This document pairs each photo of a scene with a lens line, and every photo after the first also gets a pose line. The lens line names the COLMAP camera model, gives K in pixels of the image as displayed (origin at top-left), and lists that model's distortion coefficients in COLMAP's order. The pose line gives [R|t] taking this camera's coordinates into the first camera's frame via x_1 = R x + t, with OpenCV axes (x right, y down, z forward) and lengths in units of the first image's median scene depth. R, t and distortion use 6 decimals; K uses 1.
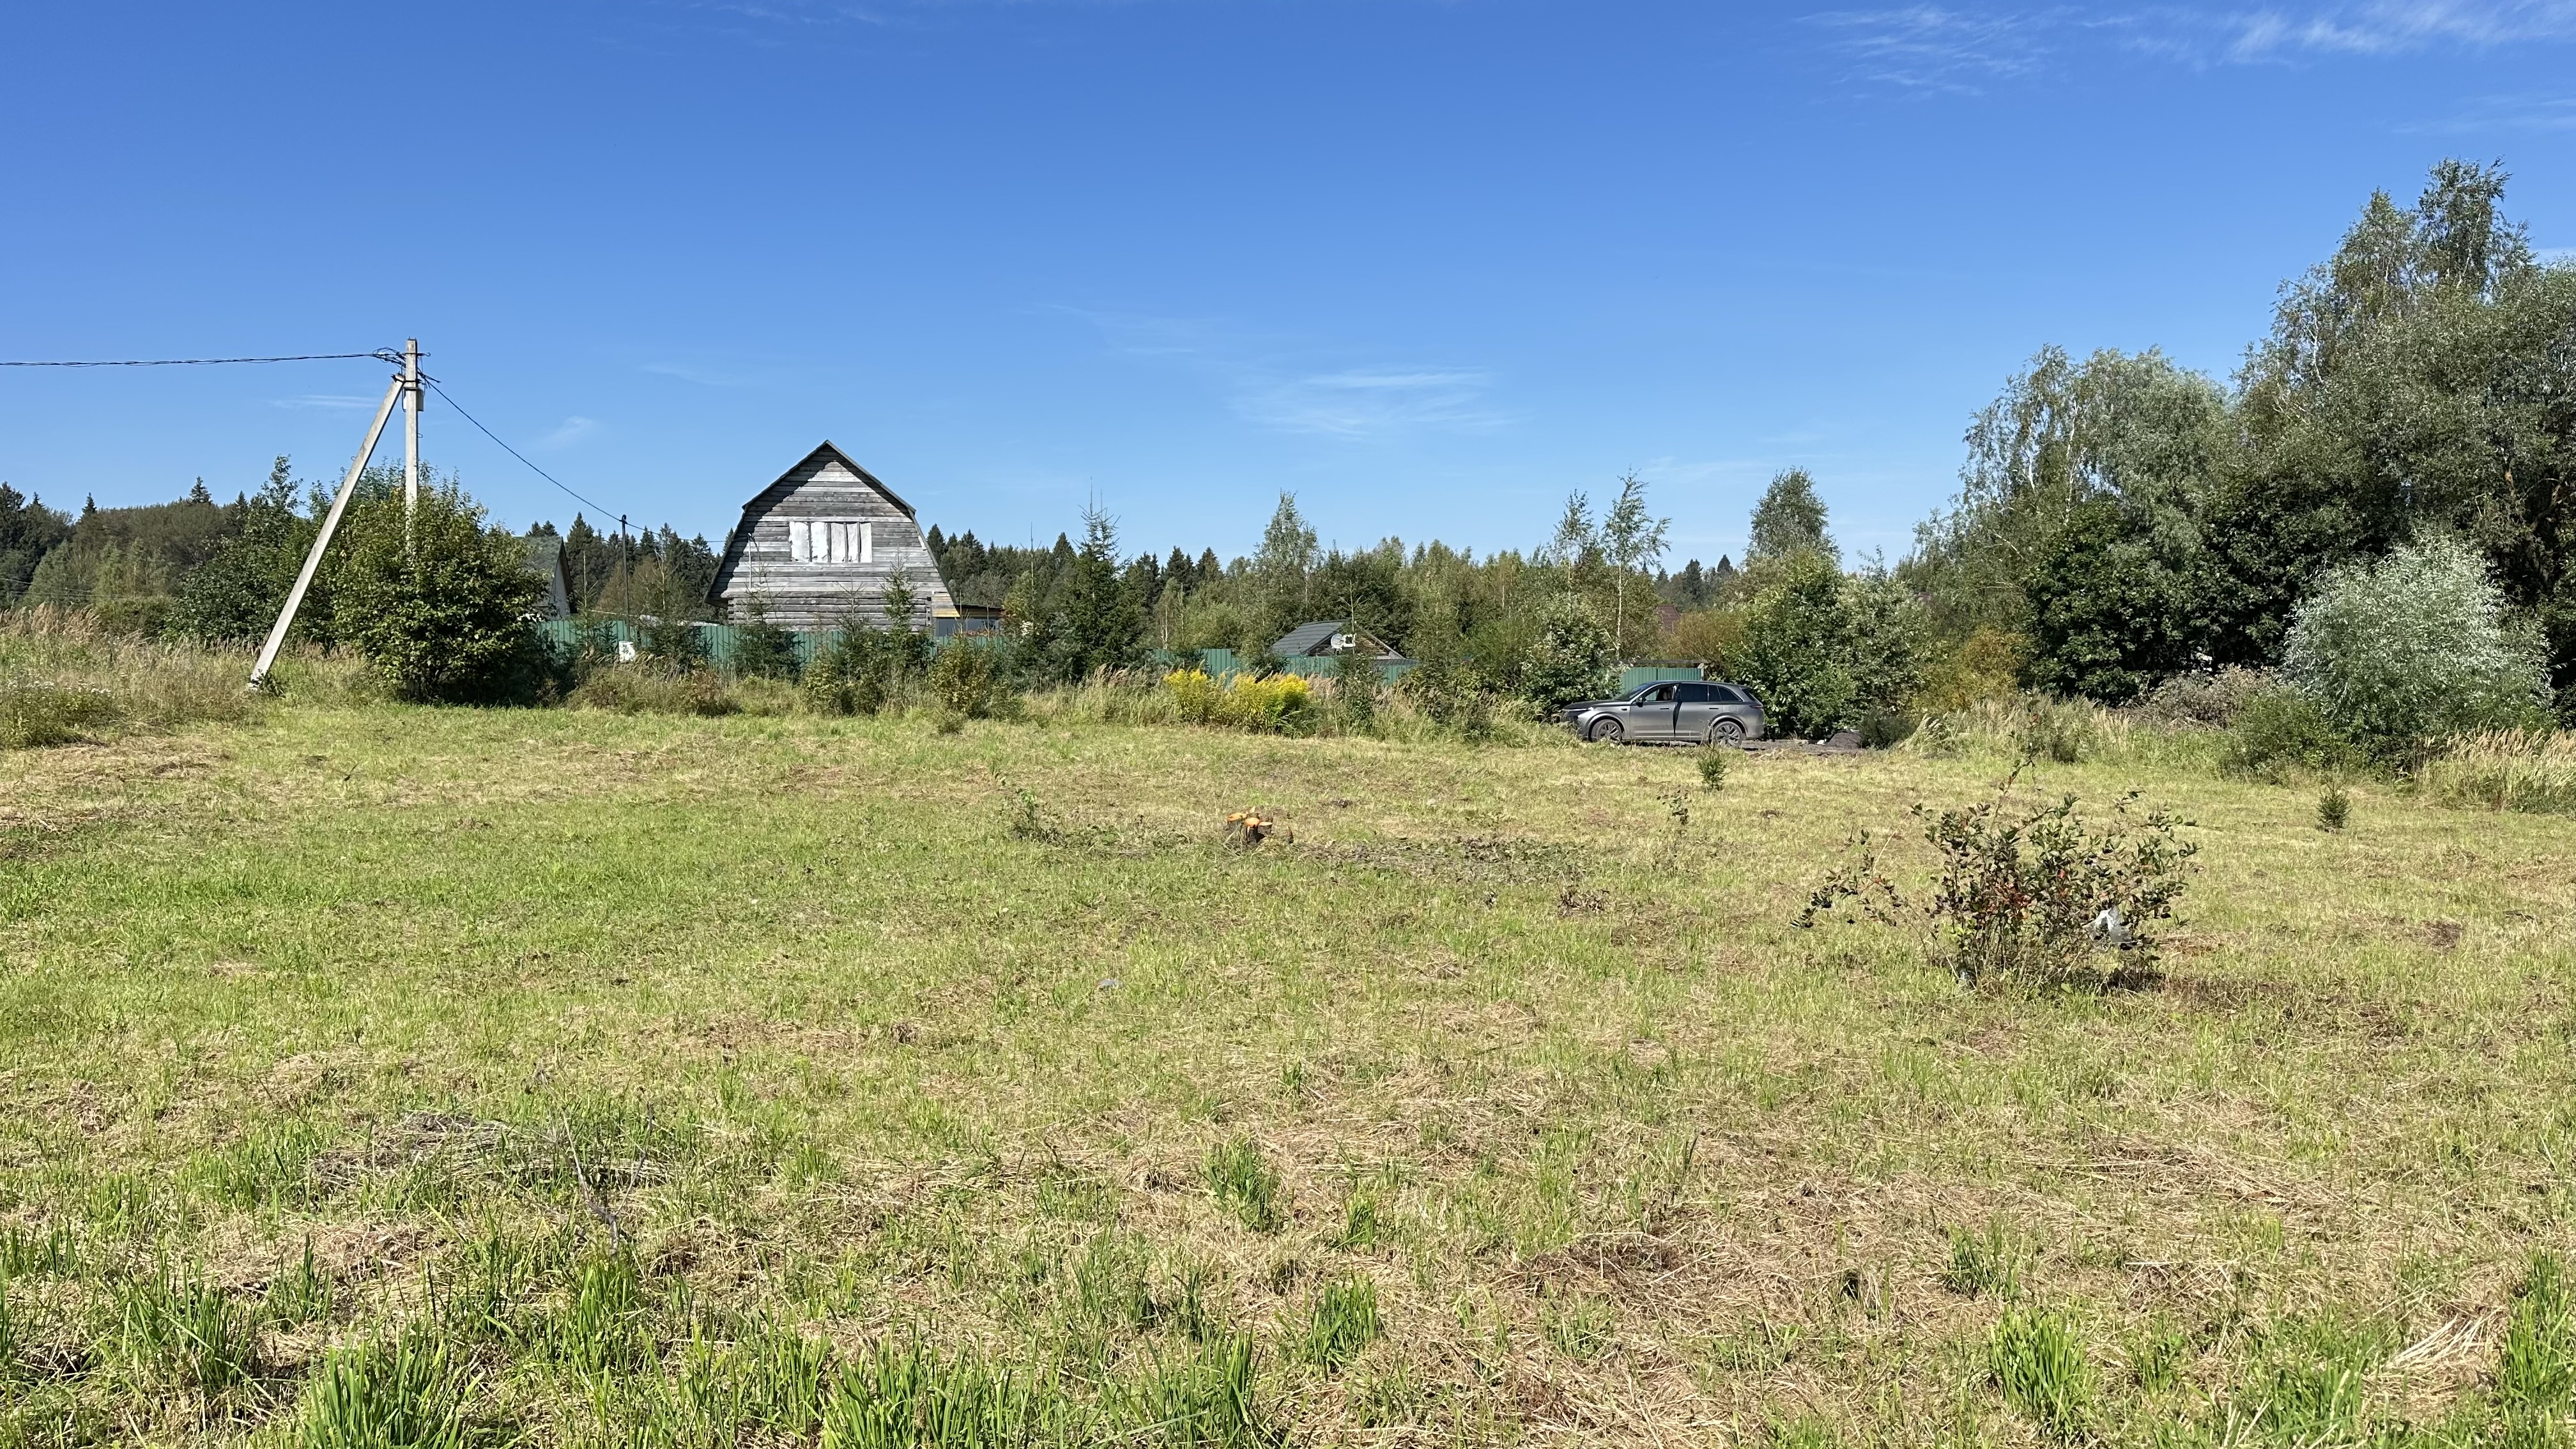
lens RADIAL K [[1781.6, 0, 1347.2], [0, 1781.6, 768.8], [0, 0, 1]] dist [0.098213, -0.125903]
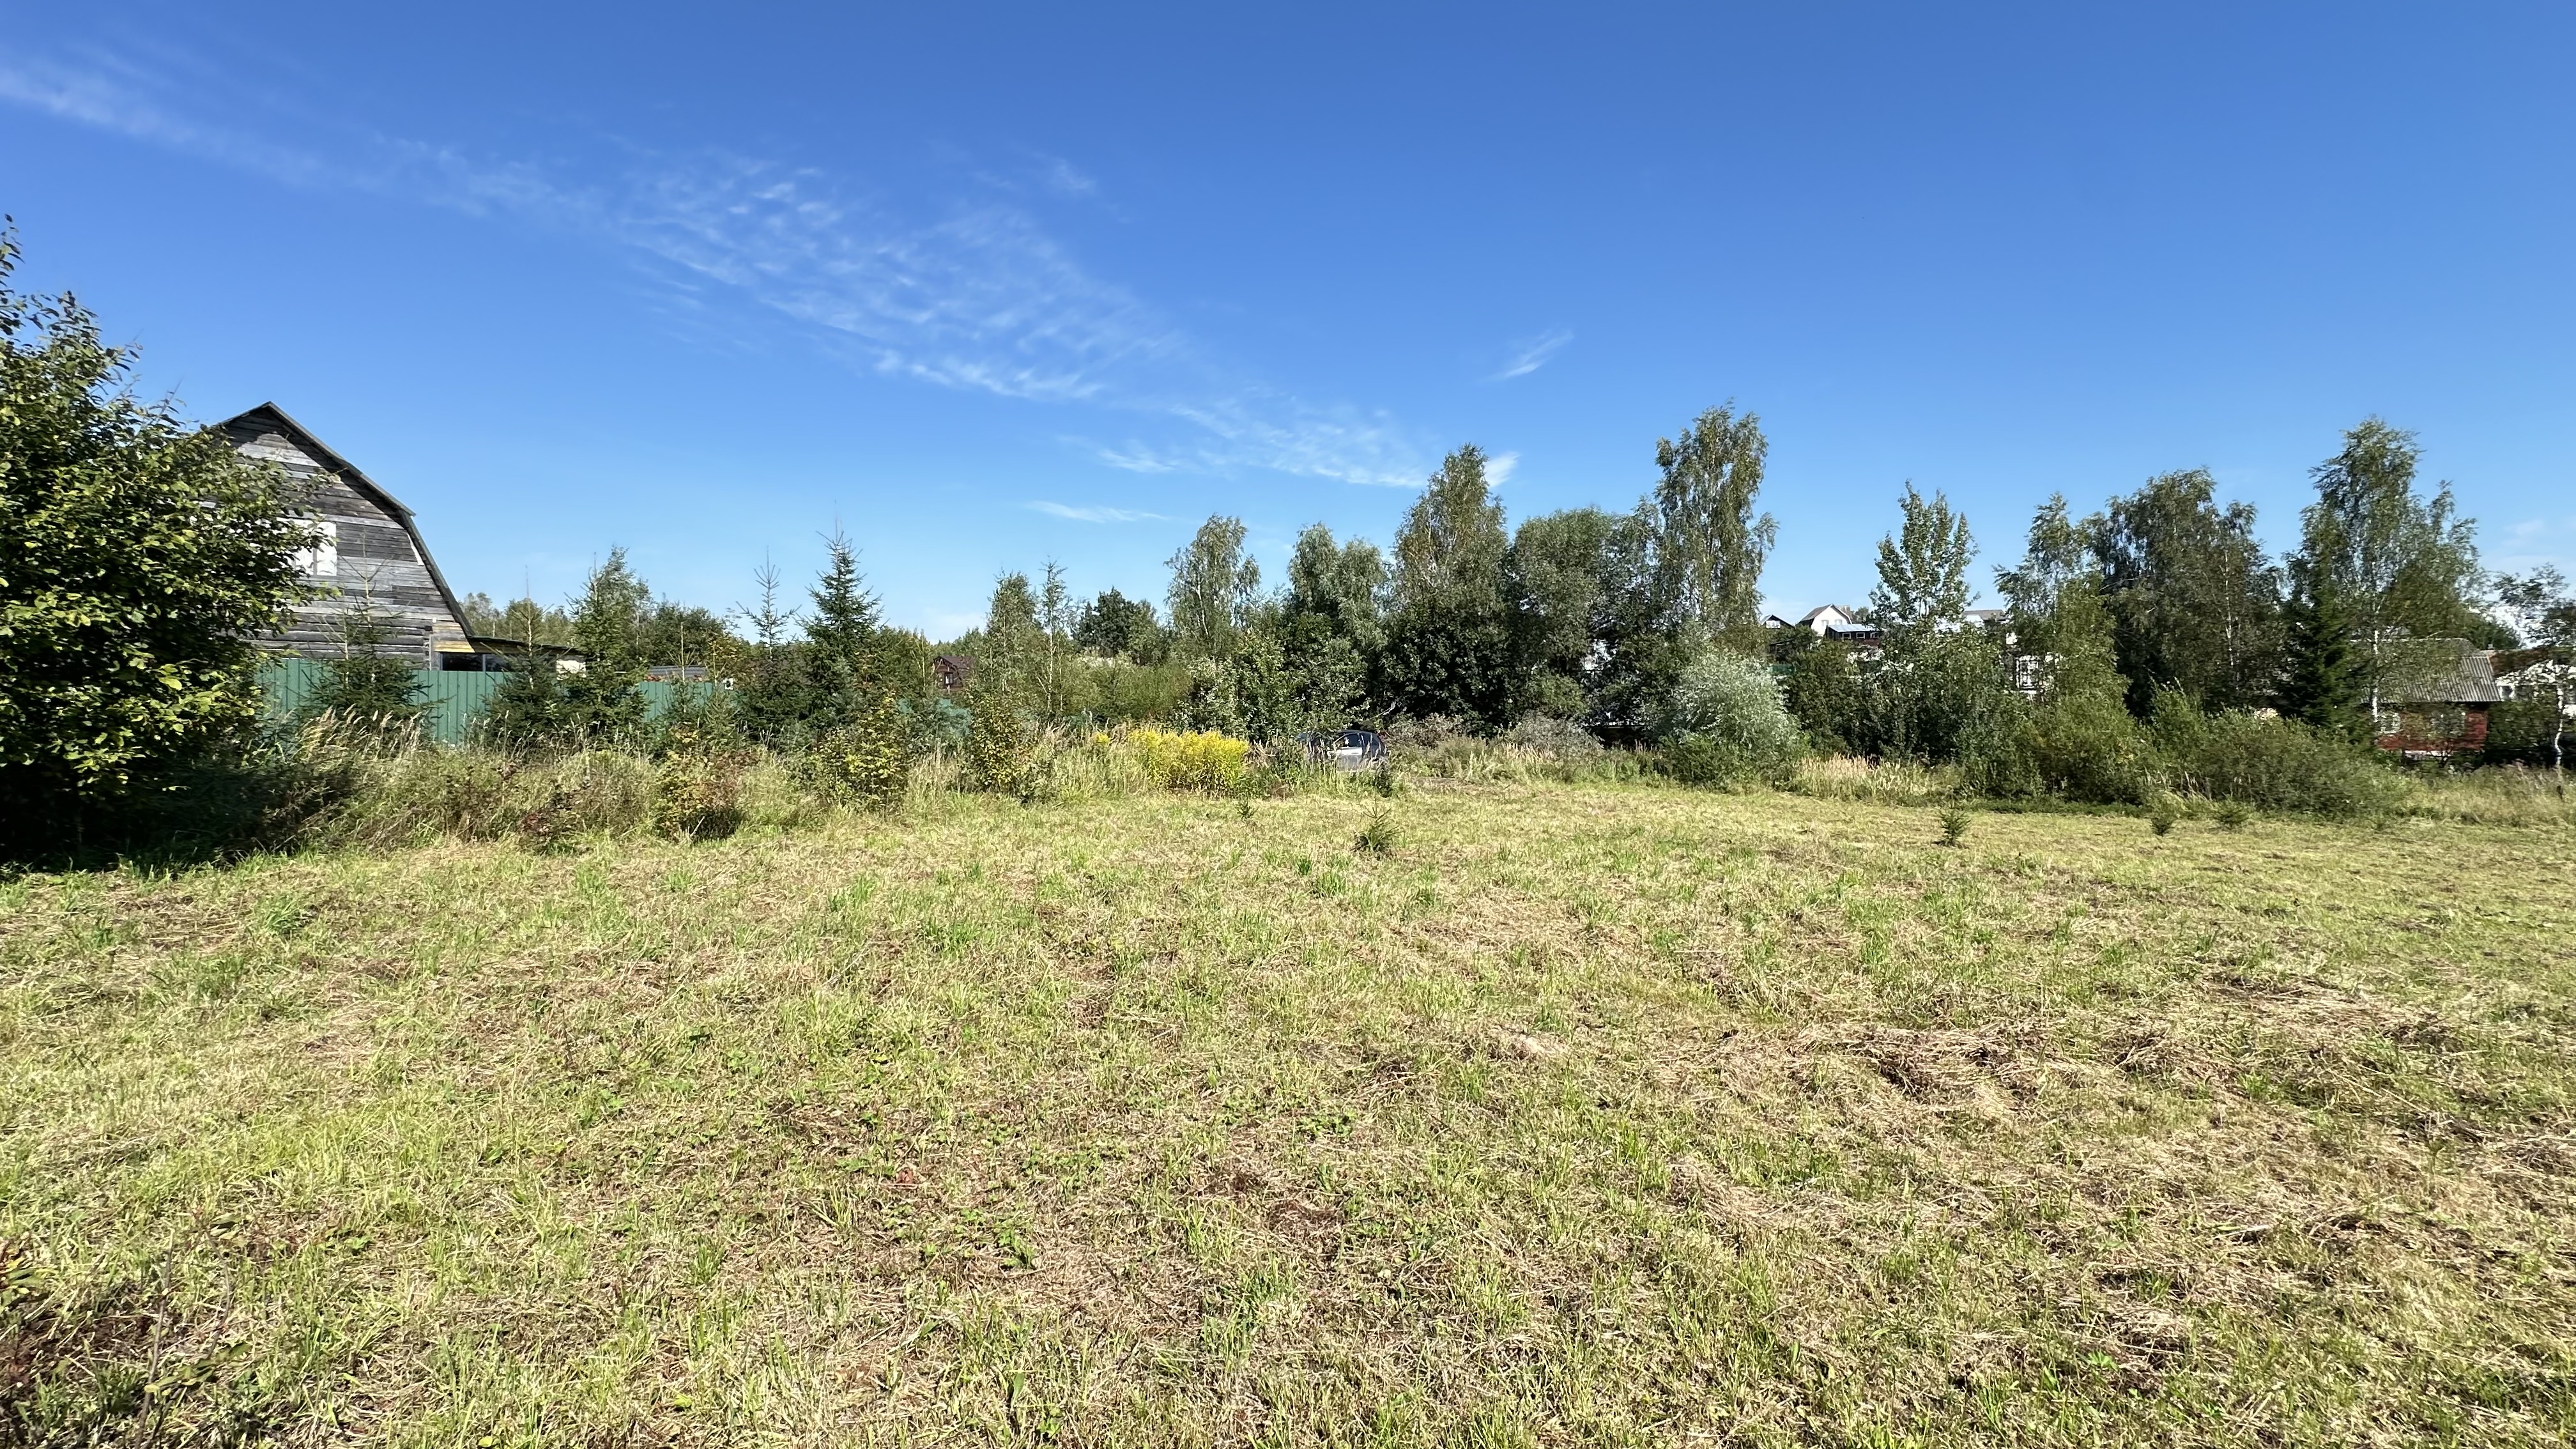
lens RADIAL K [[1018.6, 0, 1292.1], [0, 1018.6, 739.8], [0, 0, 1]] dist [-0.003852, 0.000391]
pose [[0.692394, -0.019254, 0.721263, -0.300770], [0.030808, 0.999521, -0.002892, -0.034146], [-0.720862, 0.024223, 0.692655, 0.429892]]
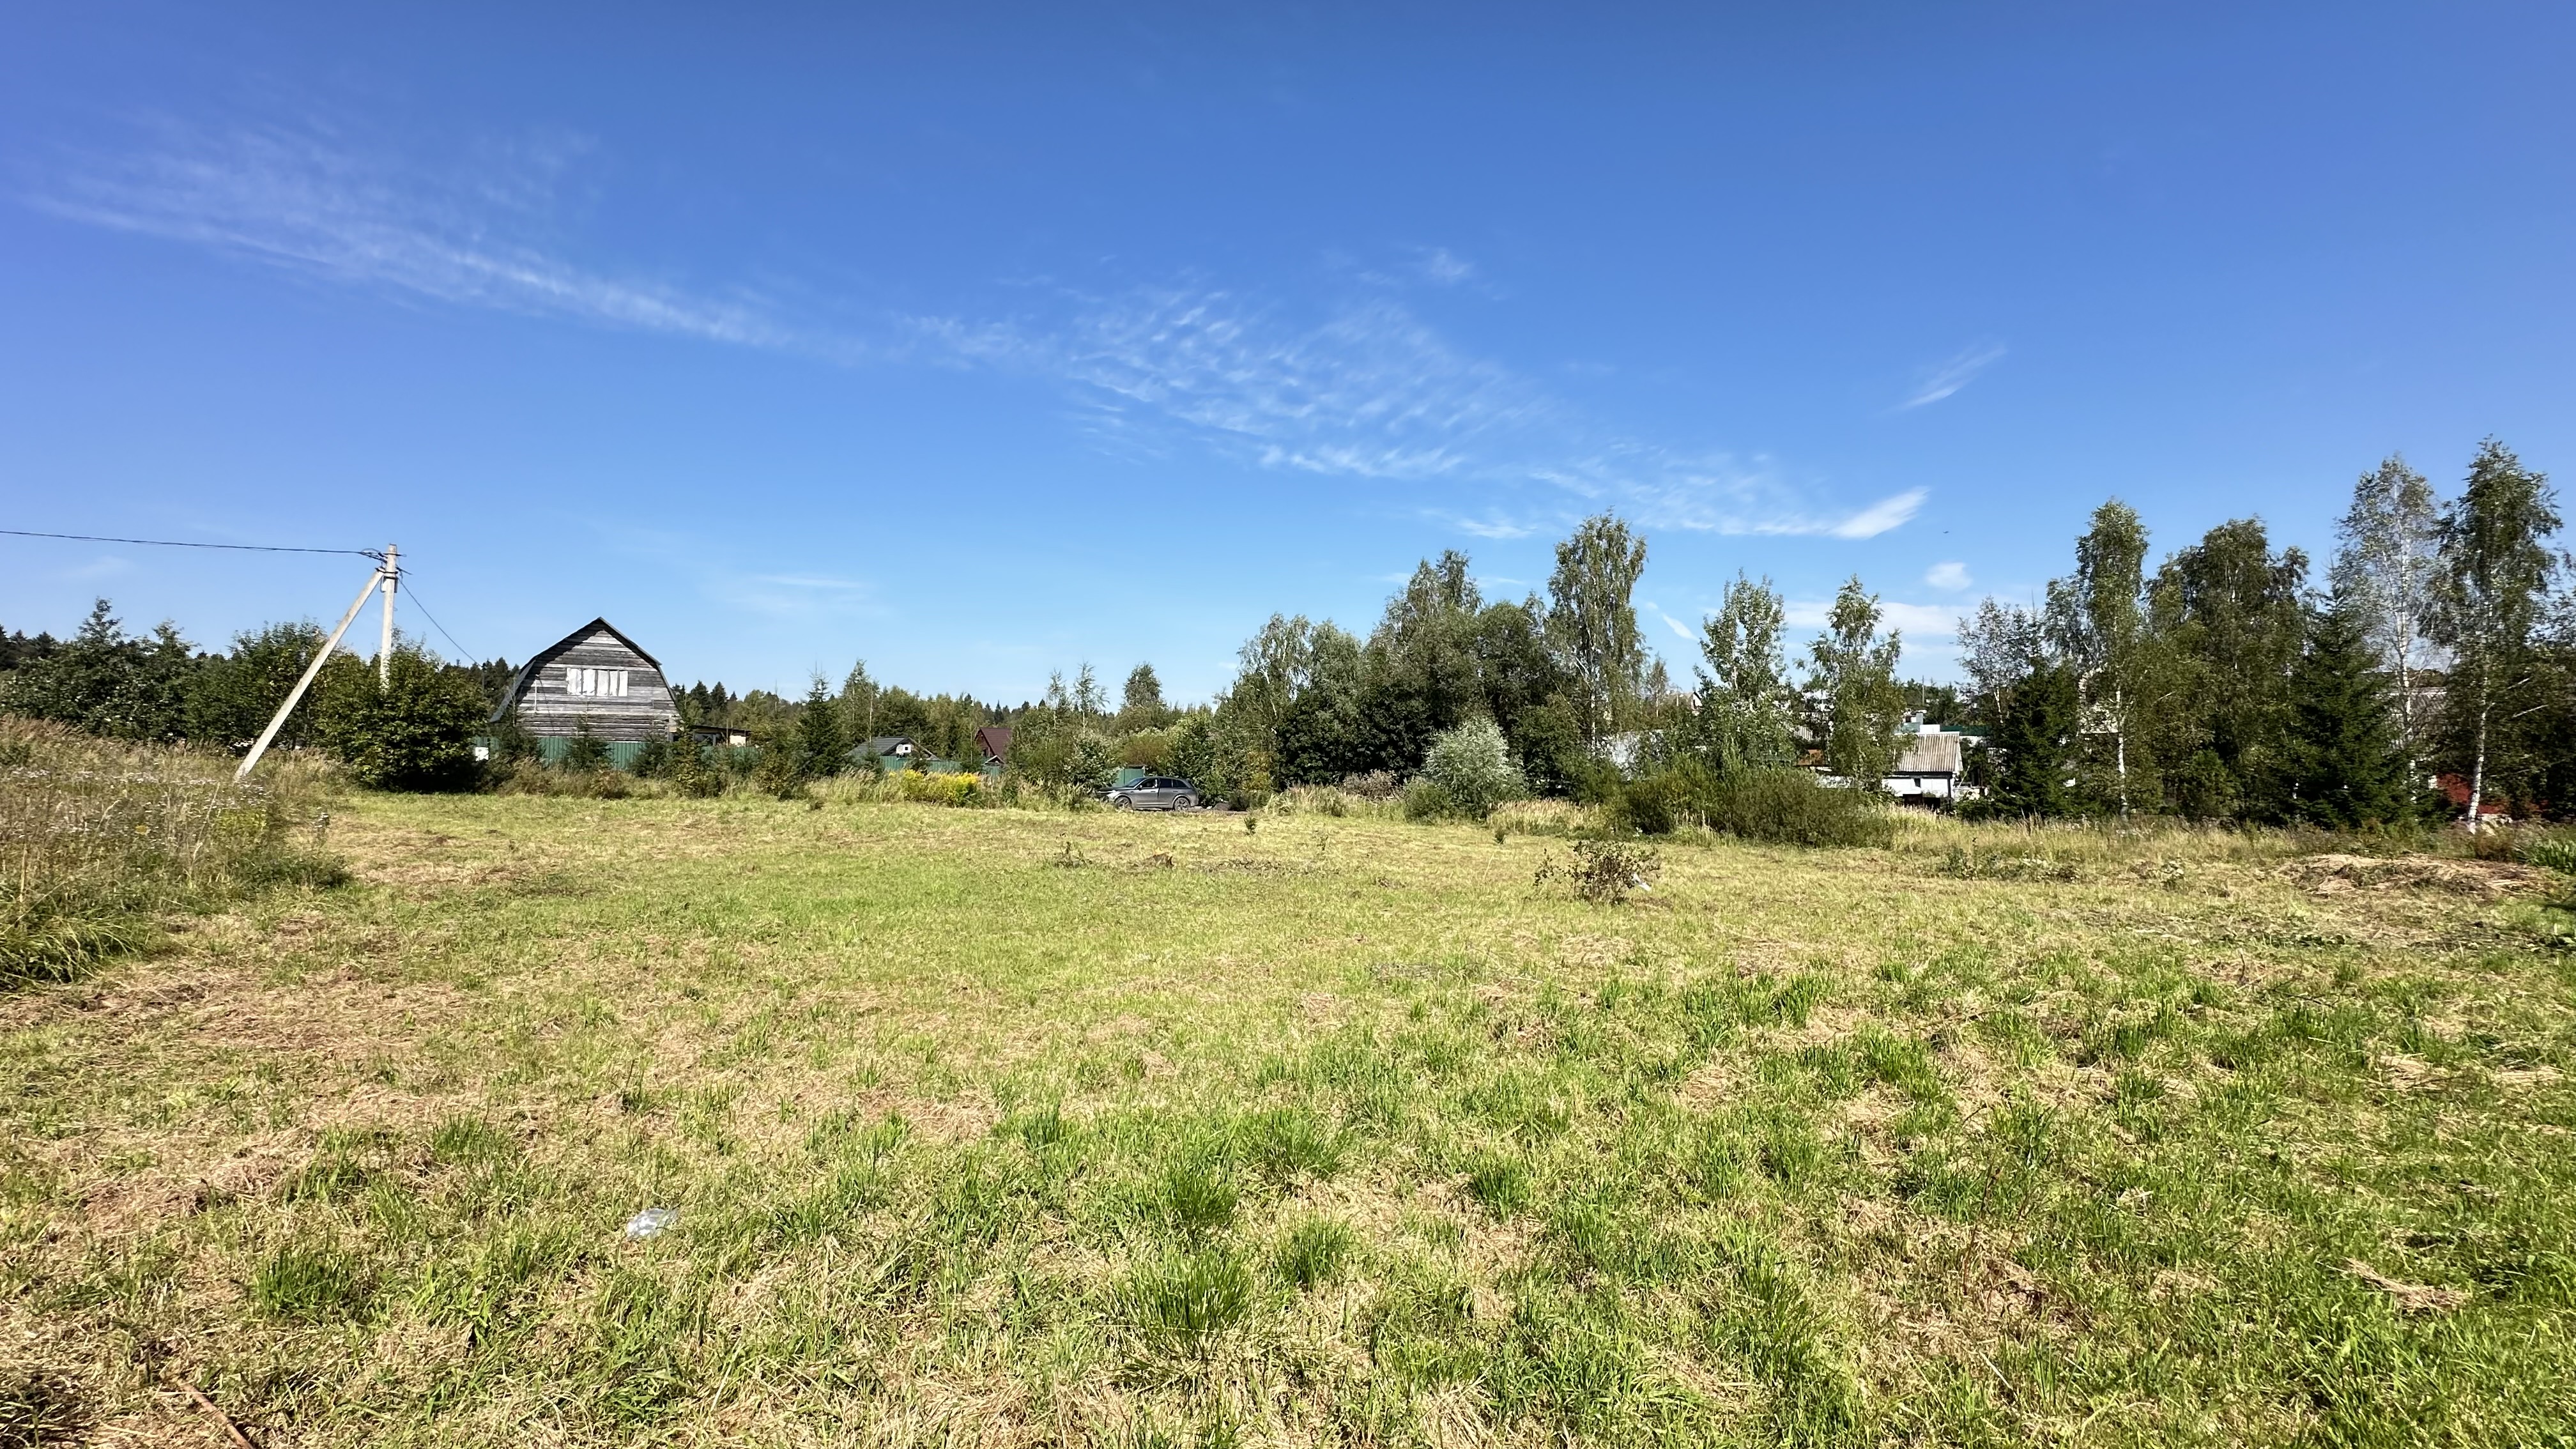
lens RADIAL K [[1018.6, 0, 1293.0], [0, 1018.6, 729.6], [0, 0, 1]] dist [-0.003852, 0.000391]
pose [[0.887942, 0.025273, 0.459261, -0.159318], [0.015012, 0.996365, -0.083854, -0.004530], [-0.459711, 0.081352, 0.884335, -0.035809]]
